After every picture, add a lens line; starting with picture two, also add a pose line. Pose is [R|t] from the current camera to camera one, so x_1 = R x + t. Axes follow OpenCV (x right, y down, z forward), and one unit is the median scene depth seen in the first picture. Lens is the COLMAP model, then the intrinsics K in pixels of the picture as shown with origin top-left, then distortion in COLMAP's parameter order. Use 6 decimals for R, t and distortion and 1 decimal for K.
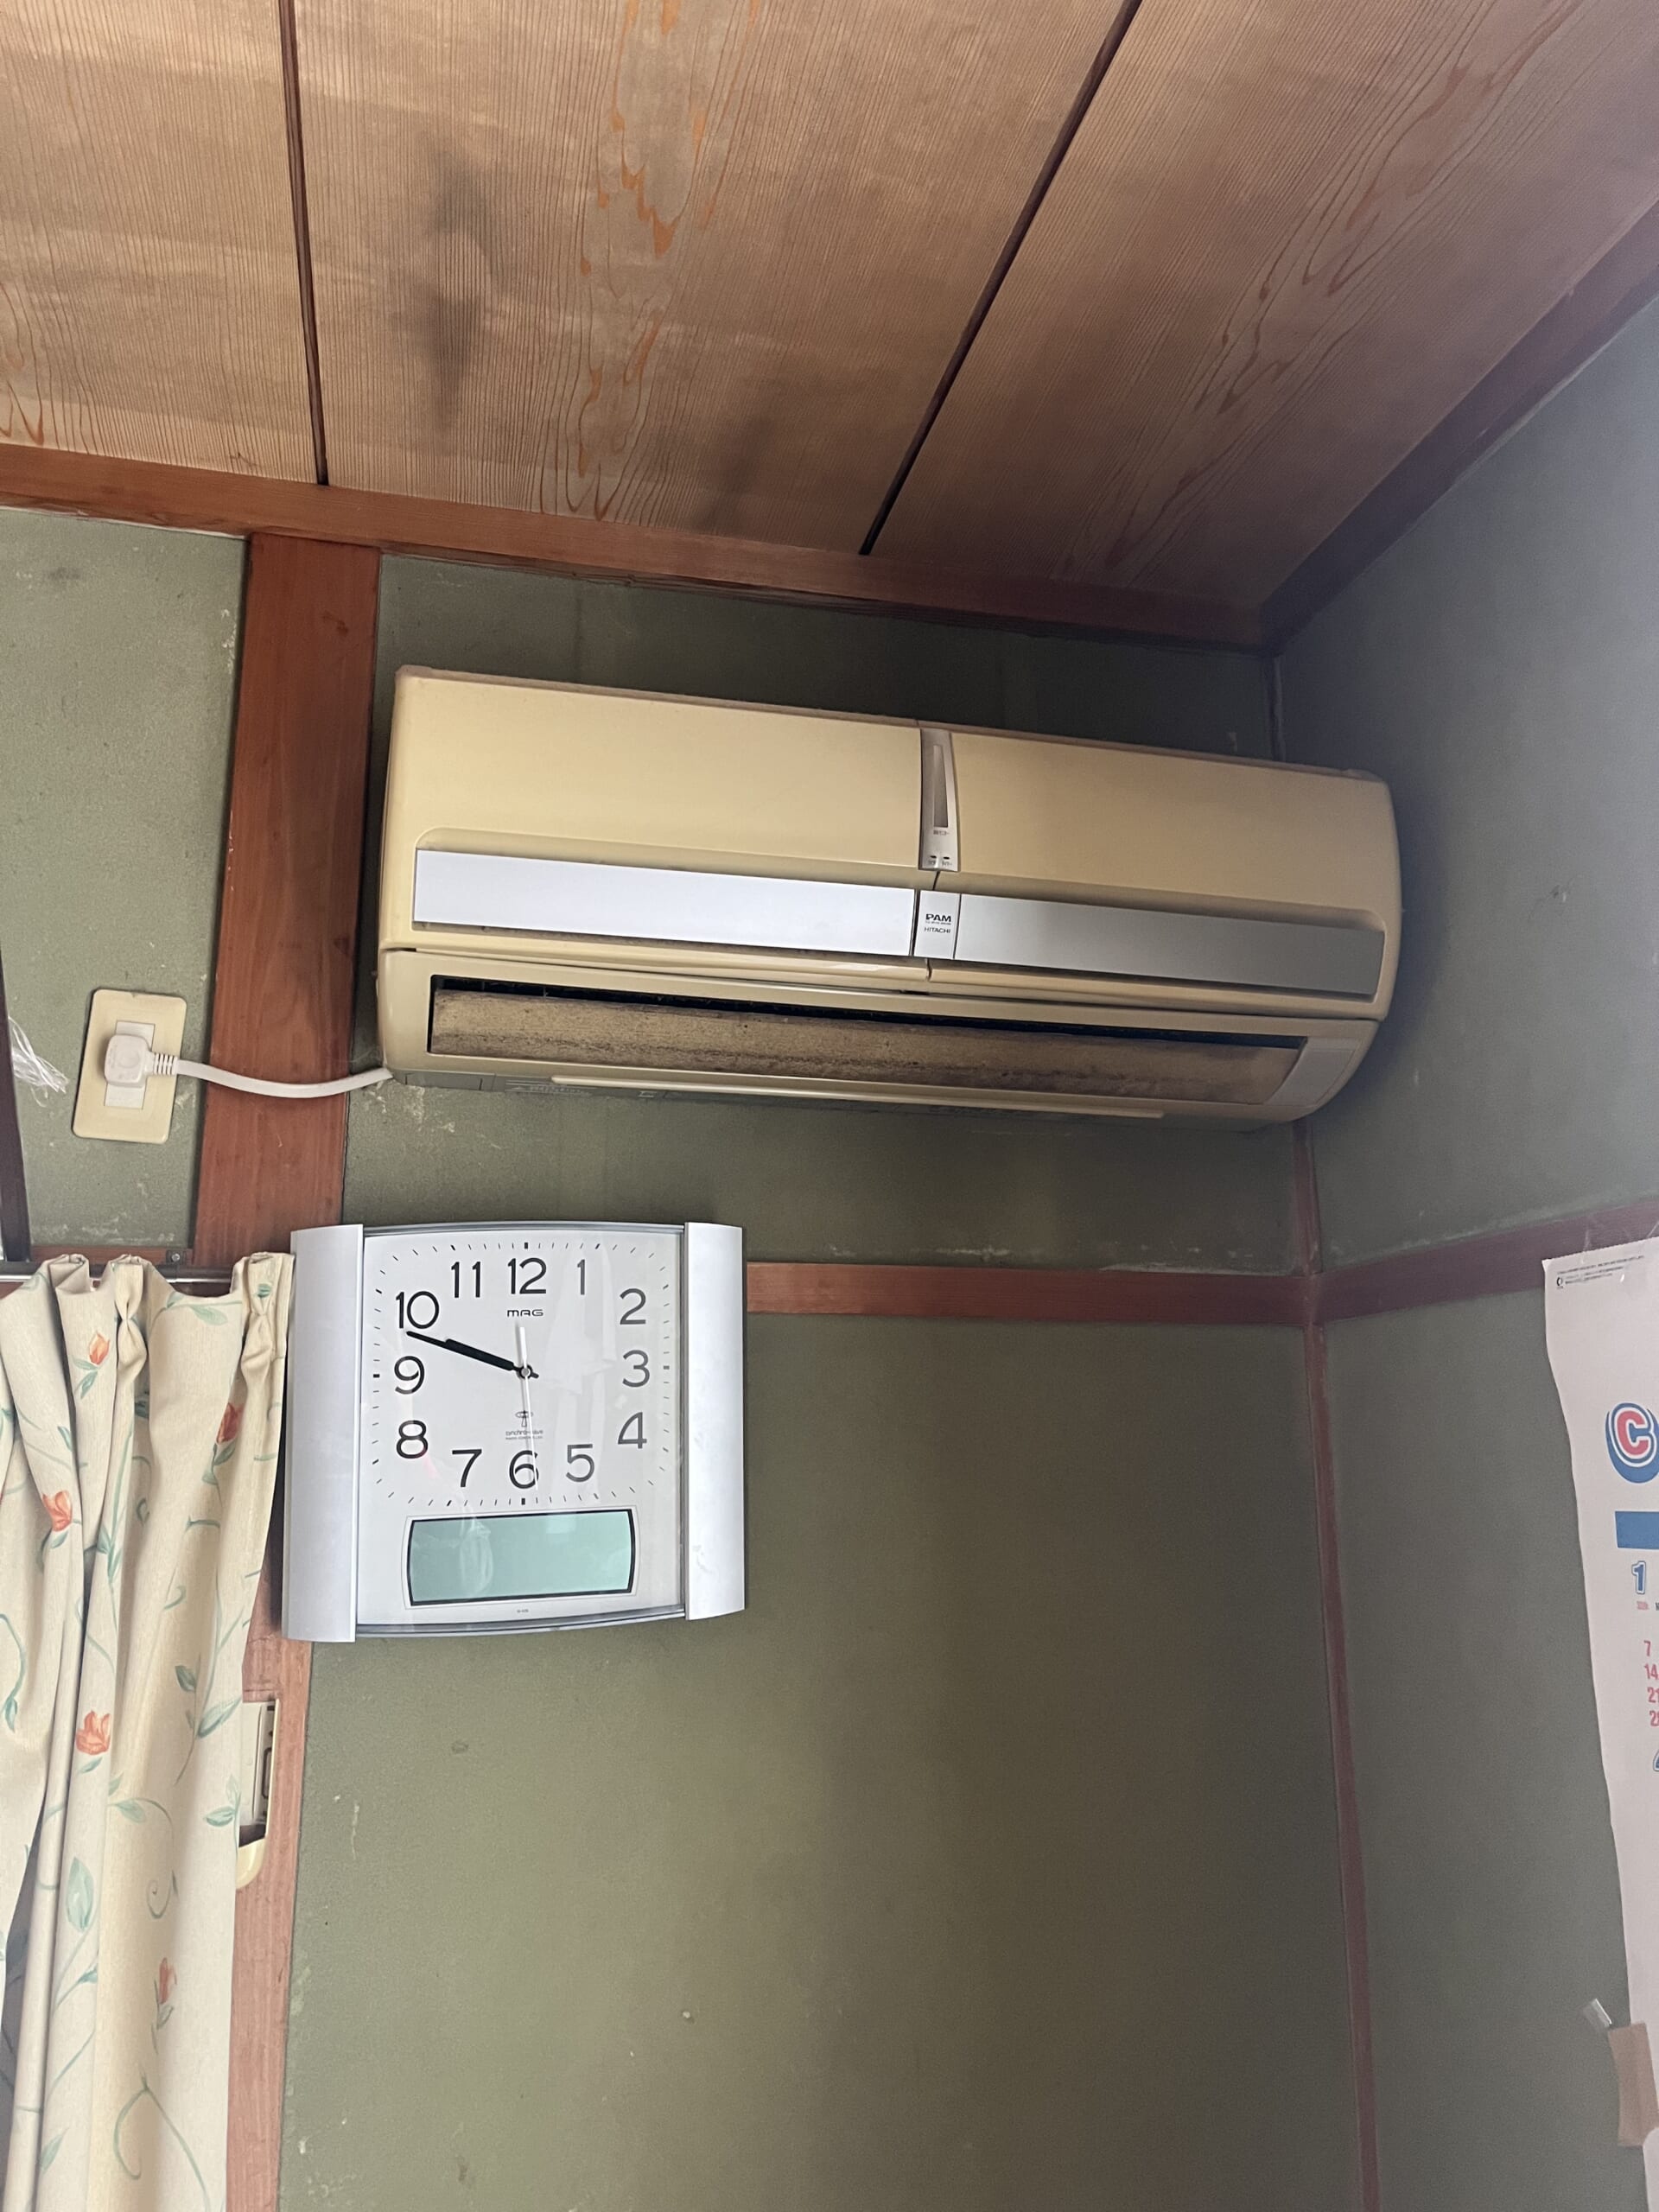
lens RADIAL K [[1657.6, 0, 829.5], [0, 1657.6, 1106.0], [0, 0, 1]] dist [0.086072, -0.115910]
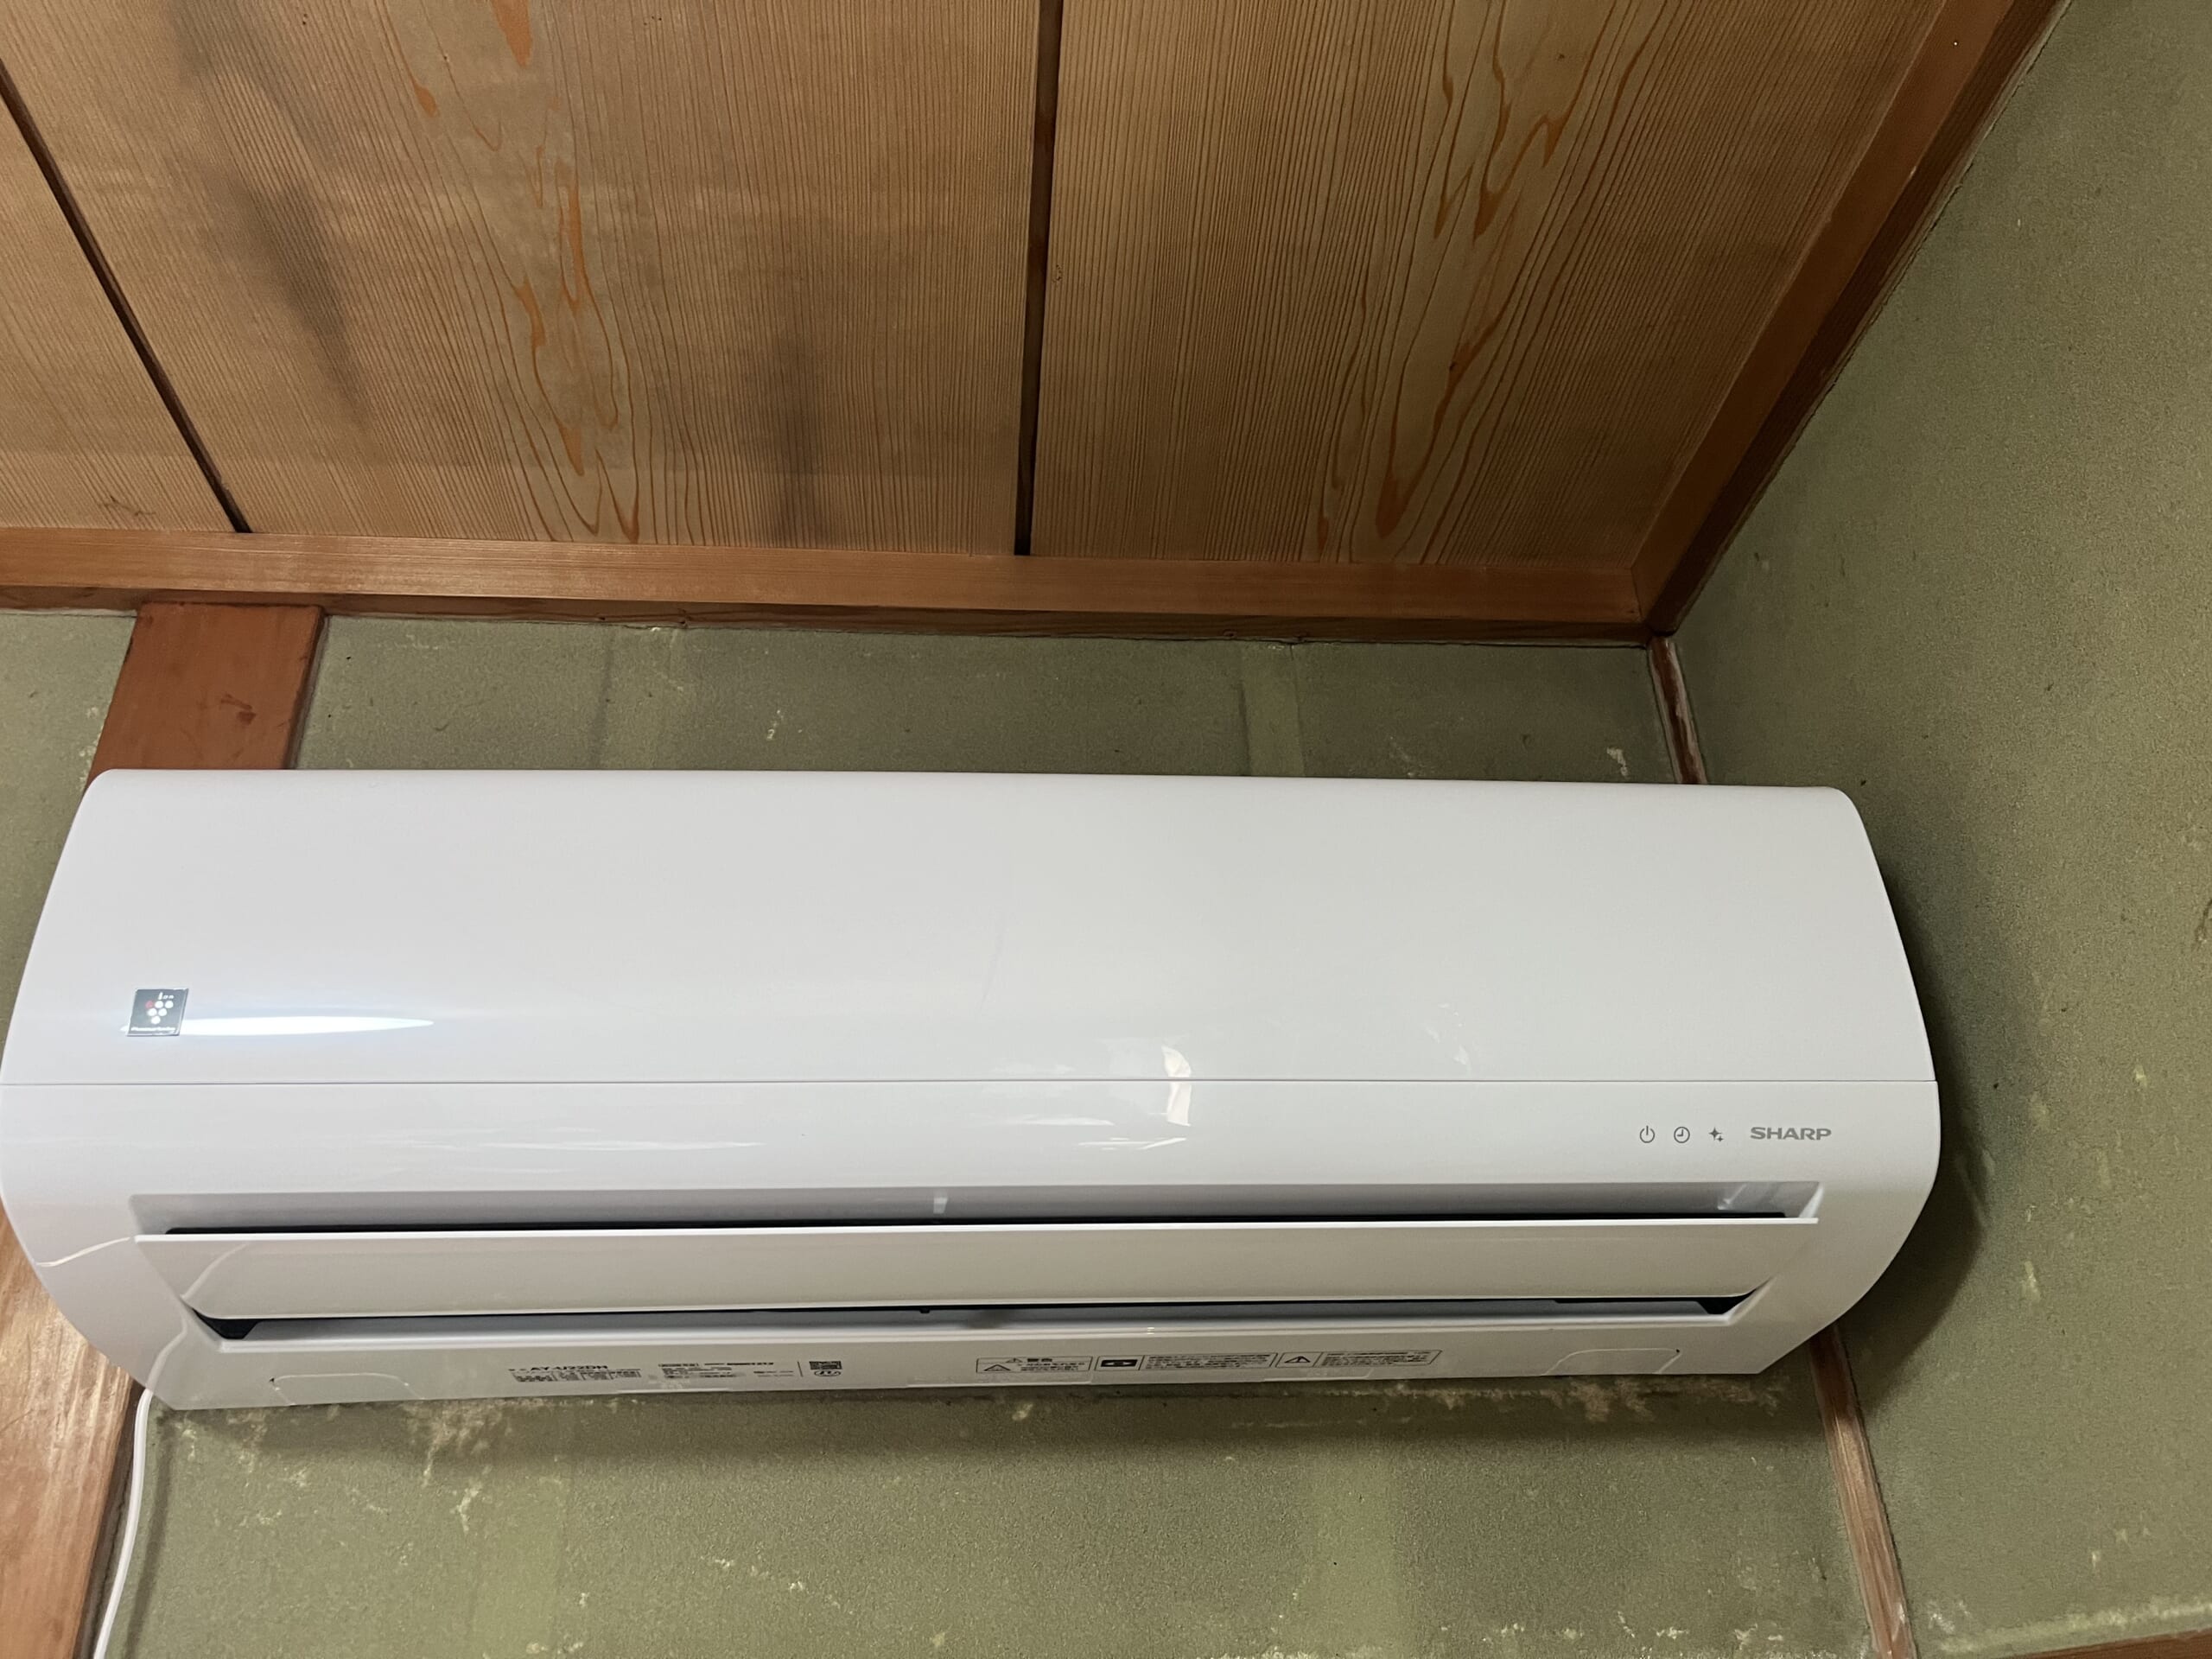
lens RADIAL K [[1657.6, 0, 1113.4], [0, 1657.6, 858.6], [0, 0, 1]] dist [0.086072, -0.115910]
pose [[0.986778, -0.098700, -0.128560, 0.156611], [0.059466, 0.958354, -0.279324, -0.014075], [0.150775, 0.267986, 0.951552, 0.442297]]
